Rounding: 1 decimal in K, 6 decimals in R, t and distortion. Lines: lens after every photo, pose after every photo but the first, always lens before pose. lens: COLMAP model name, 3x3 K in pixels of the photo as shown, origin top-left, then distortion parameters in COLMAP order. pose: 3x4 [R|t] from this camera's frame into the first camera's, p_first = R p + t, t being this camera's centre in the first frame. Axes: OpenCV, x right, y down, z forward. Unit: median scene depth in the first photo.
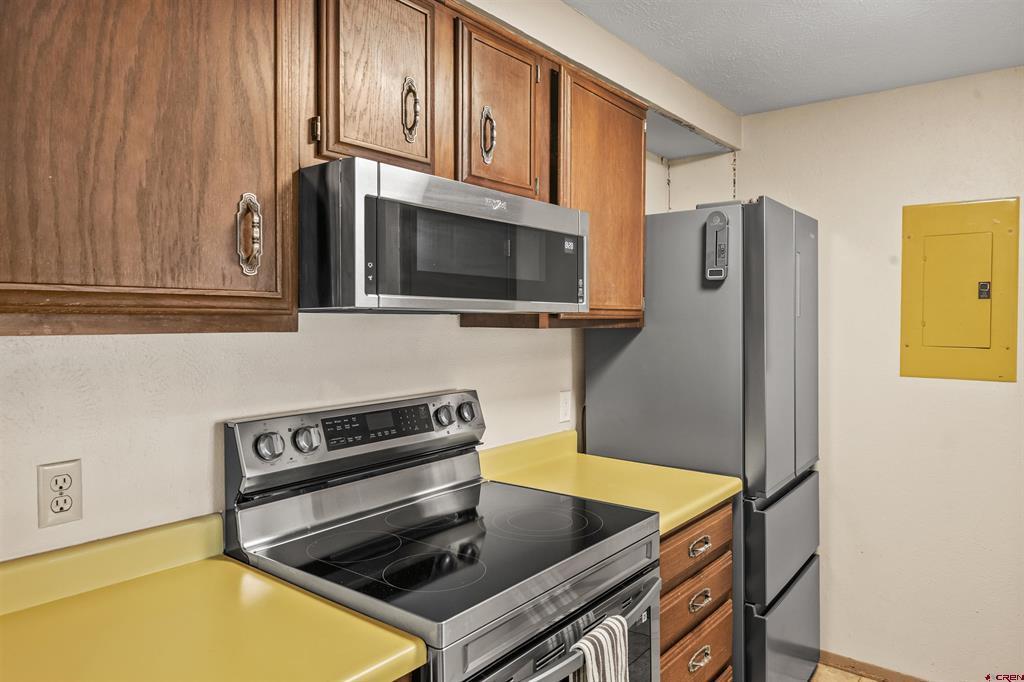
lens RADIAL K [[683.6, 0, 503.1], [0, 683.6, 326.9], [0, 0, 1]] dist [-0.002033, -0.001035]
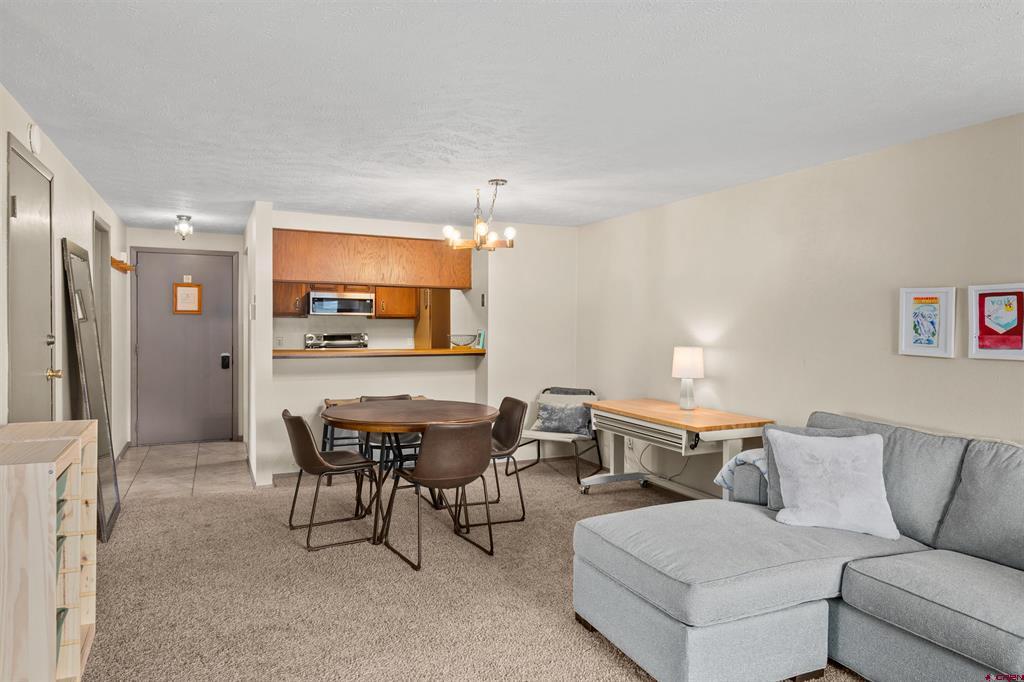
lens RADIAL K [[649.5, 0, 513.2], [0, 649.5, 339.3], [0, 0, 1]] dist [-0.011741, -0.001216]
pose [[0.891586, 0.011036, -0.452717, 3.240982], [-0.008803, 0.999936, 0.007040, 0.114012], [0.452766, -0.002291, 0.891626, -2.765615]]
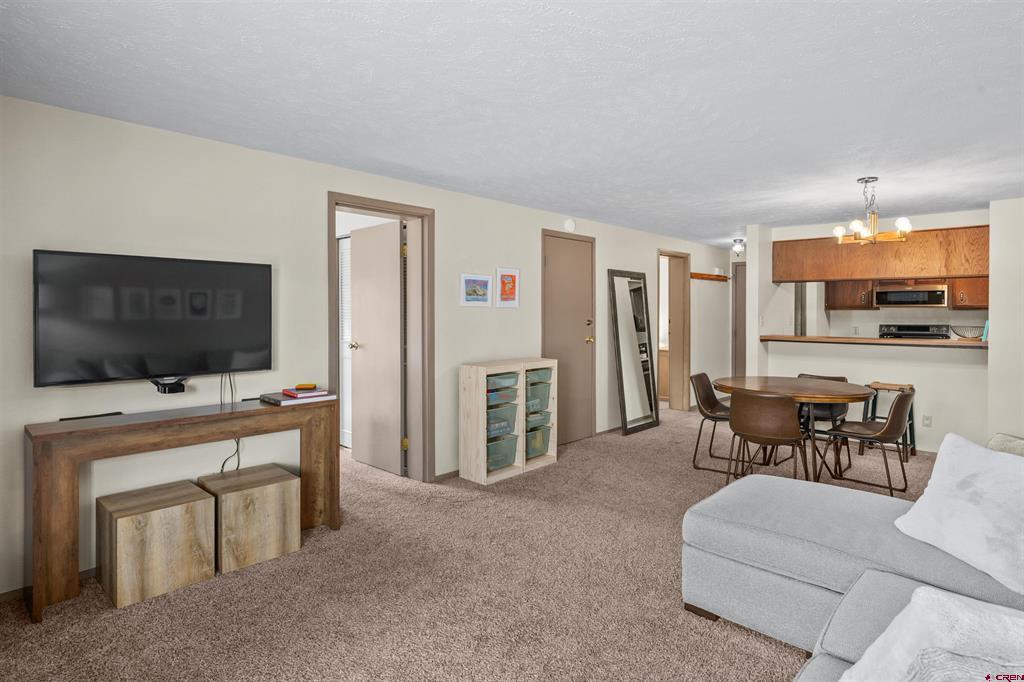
lens RADIAL K [[550.9, 0, 513.1], [0, 550.9, 329.5], [0, 0, 1]] dist [-0.000836, 0.000046]
pose [[-0.098123, 0.022394, -0.994922, 4.513095], [-0.019207, 0.999518, 0.024392, 0.111316], [0.994989, 0.021503, -0.097645, -1.717593]]
